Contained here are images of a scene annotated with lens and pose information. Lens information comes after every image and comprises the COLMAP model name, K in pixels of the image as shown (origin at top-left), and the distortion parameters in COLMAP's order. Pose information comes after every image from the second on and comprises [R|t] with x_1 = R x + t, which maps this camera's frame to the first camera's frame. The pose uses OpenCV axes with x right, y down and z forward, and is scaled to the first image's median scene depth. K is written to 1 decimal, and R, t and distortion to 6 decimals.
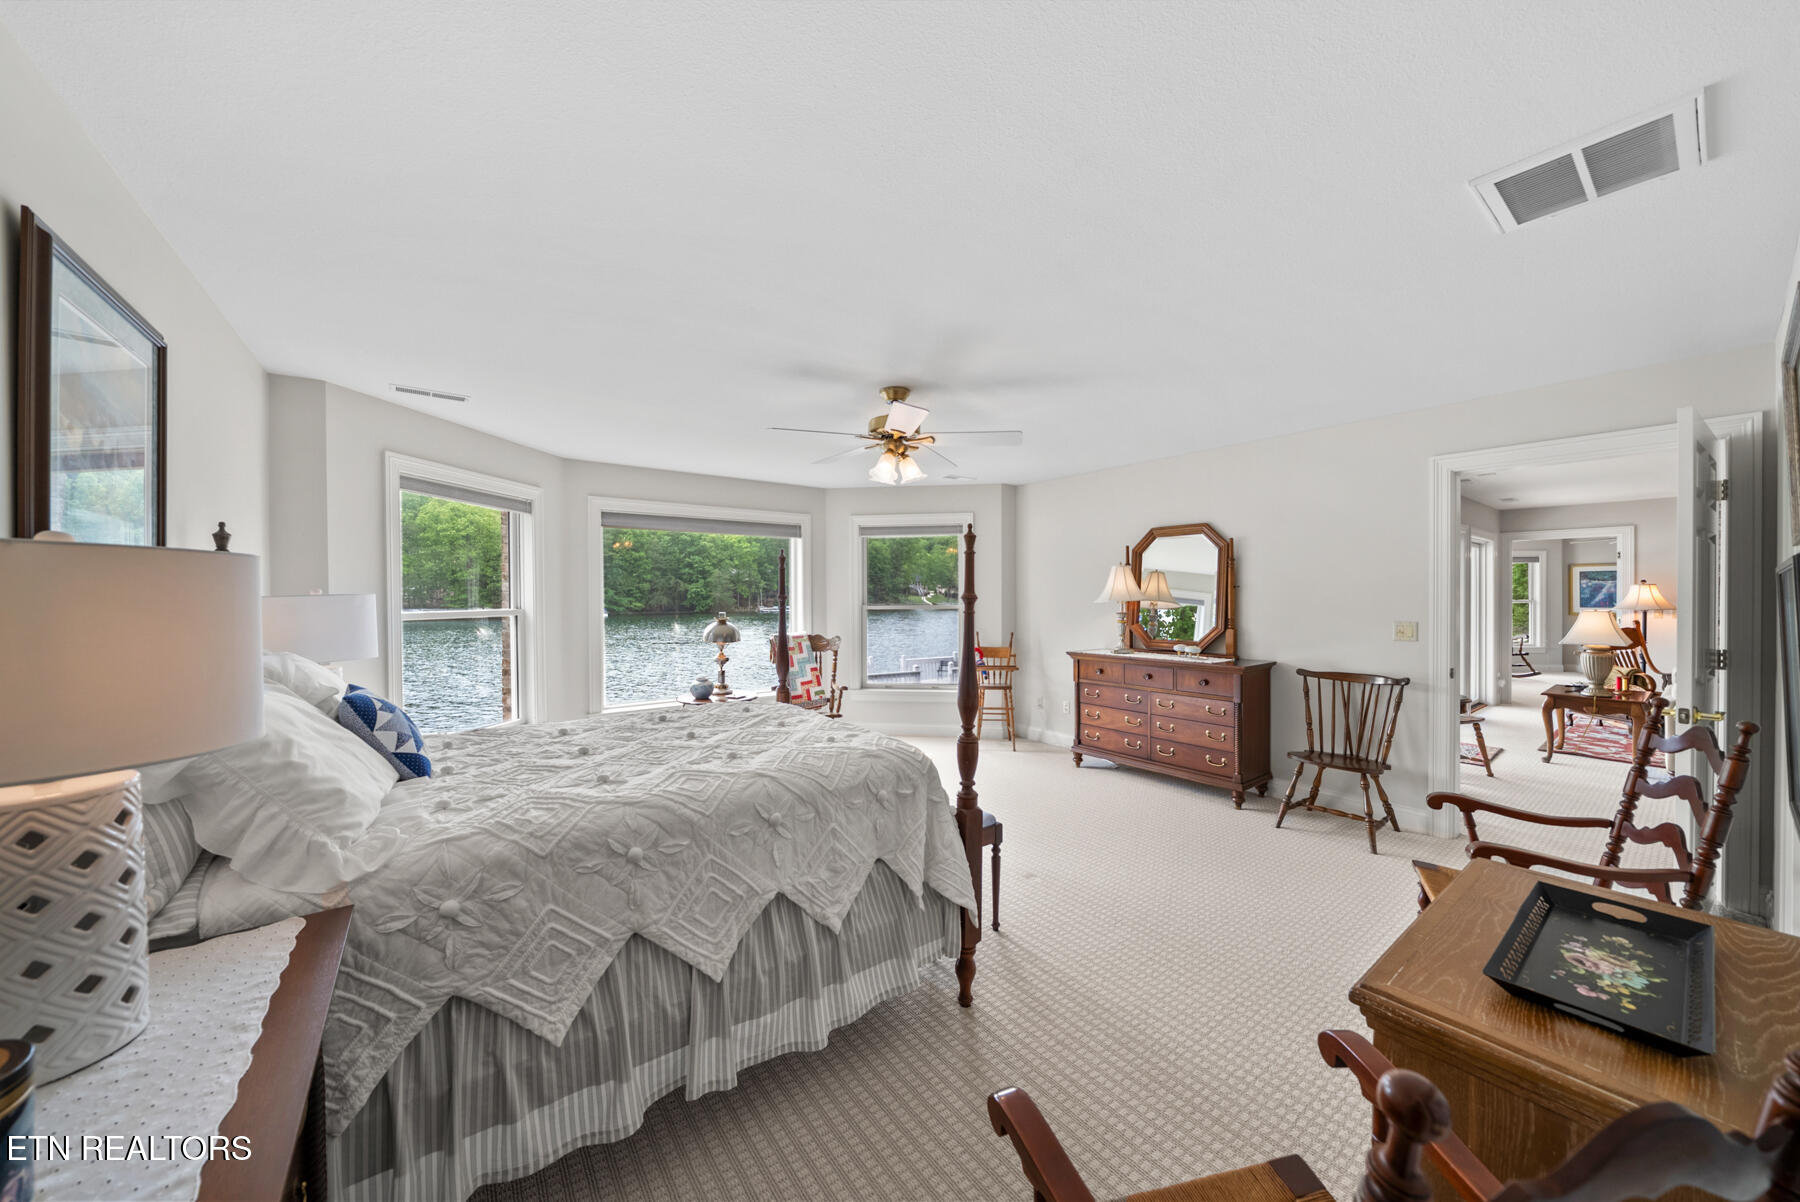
lens RADIAL K [[617.8, 0, 898.0], [0, 617.8, 602.5], [0, 0, 1]] dist [-0.002533, -0.000313]
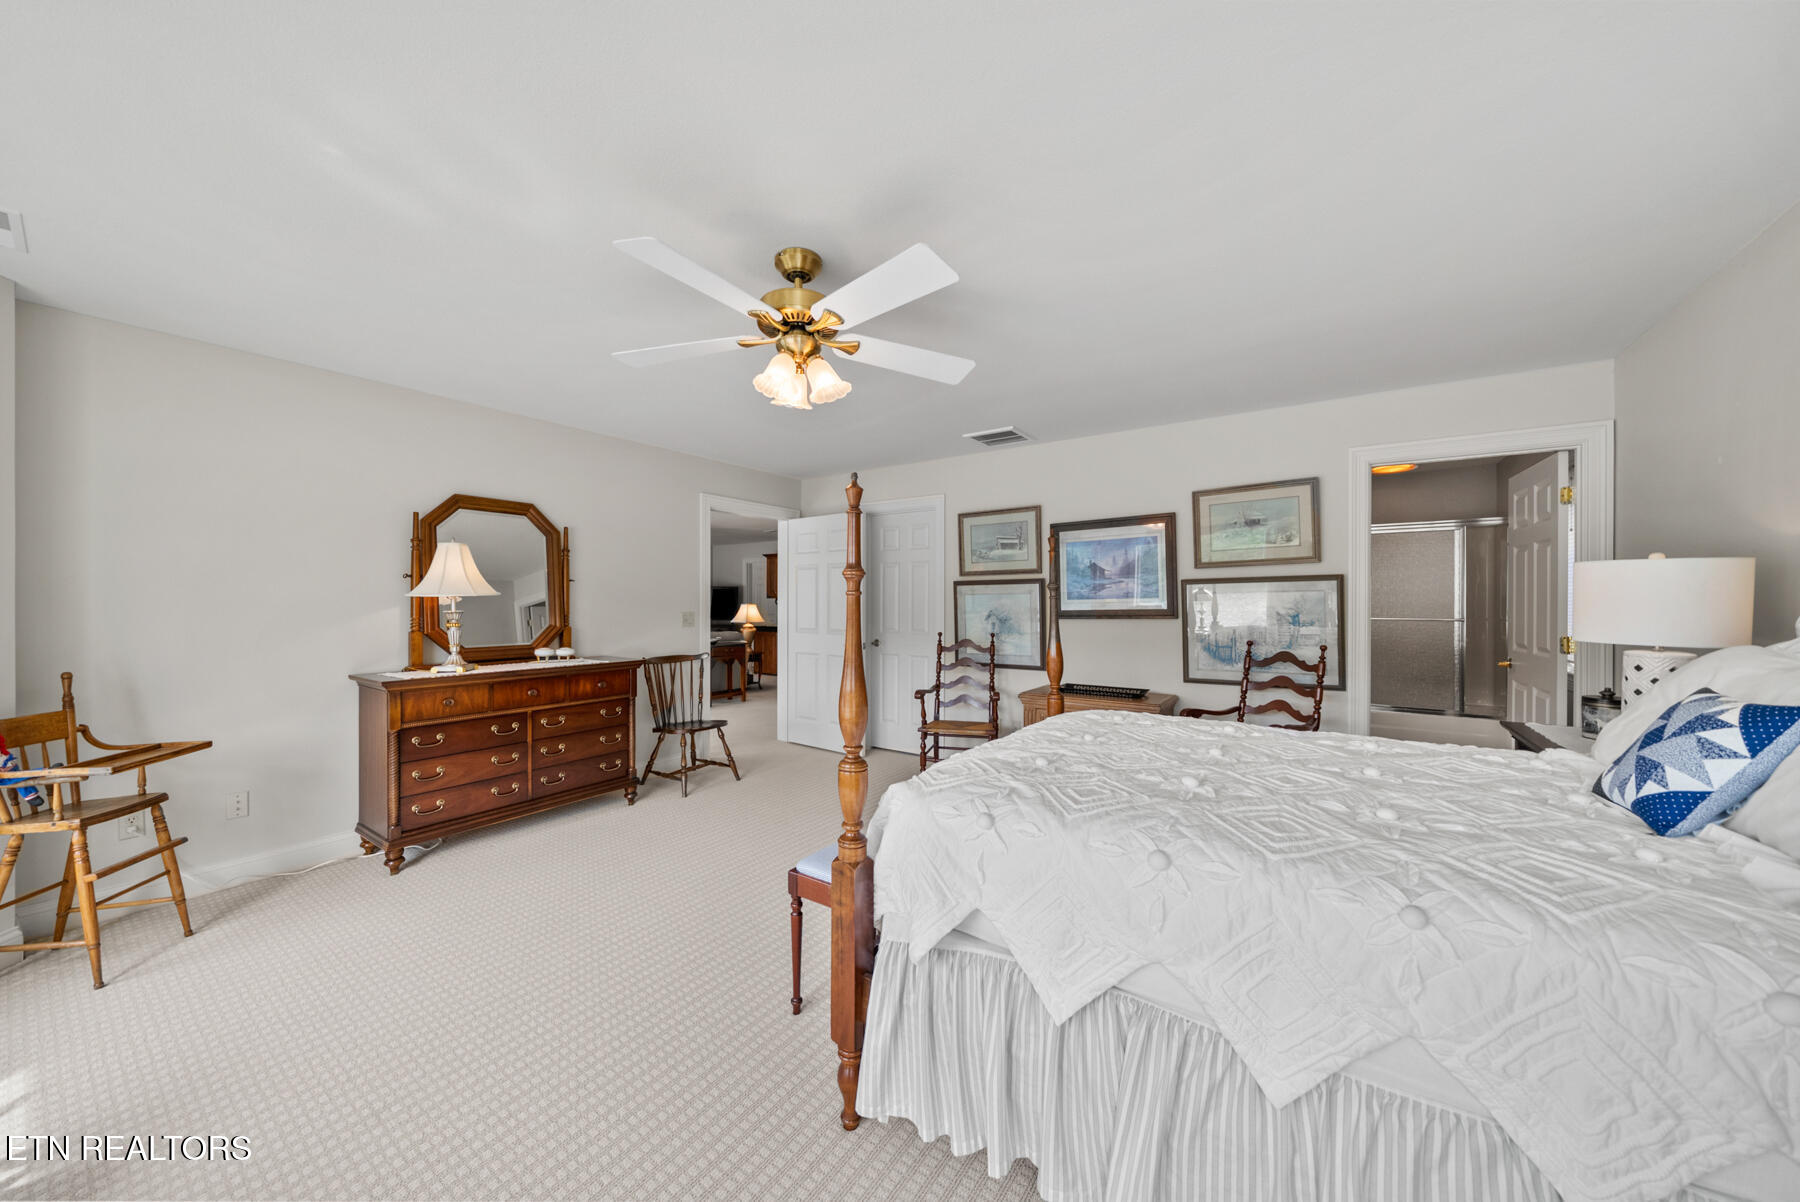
lens RADIAL K [[617.8, 0, 898.0], [0, 617.8, 602.5], [0, 0, 1]] dist [-0.002533, -0.000313]
pose [[-0.313678, 0.002299, 0.949526, -0.490860], [0.007180, 0.999974, -0.000049, 0.011707], [-0.949502, 0.006803, -0.313687, 0.846991]]
